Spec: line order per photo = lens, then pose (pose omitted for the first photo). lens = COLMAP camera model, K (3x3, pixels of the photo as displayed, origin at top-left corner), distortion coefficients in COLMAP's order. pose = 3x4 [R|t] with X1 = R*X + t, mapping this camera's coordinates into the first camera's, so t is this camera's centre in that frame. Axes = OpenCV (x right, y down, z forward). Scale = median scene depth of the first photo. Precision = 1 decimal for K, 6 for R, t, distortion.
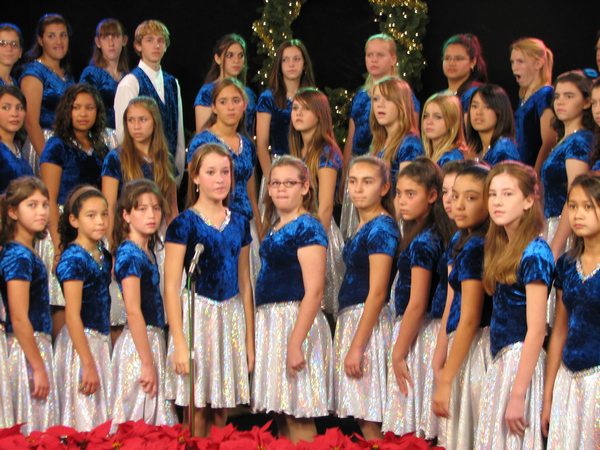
lens RADIAL K [[1495.5, 0, 303.8], [0, 1495.5, 223.0], [0, 0, 1]] dist [0.128609, 0.000000]
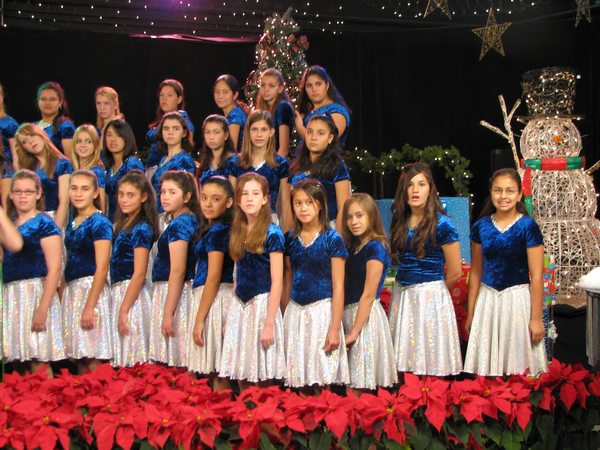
lens RADIAL K [[1116.0, 0, 296.2], [0, 1116.0, 228.7], [0, 0, 1]] dist [-0.004737, 0.000000]
pose [[0.830589, -0.039506, 0.555483, -0.378090], [0.035016, 0.999212, 0.018706, -0.002806], [-0.555784, 0.003914, 0.831318, 0.027714]]
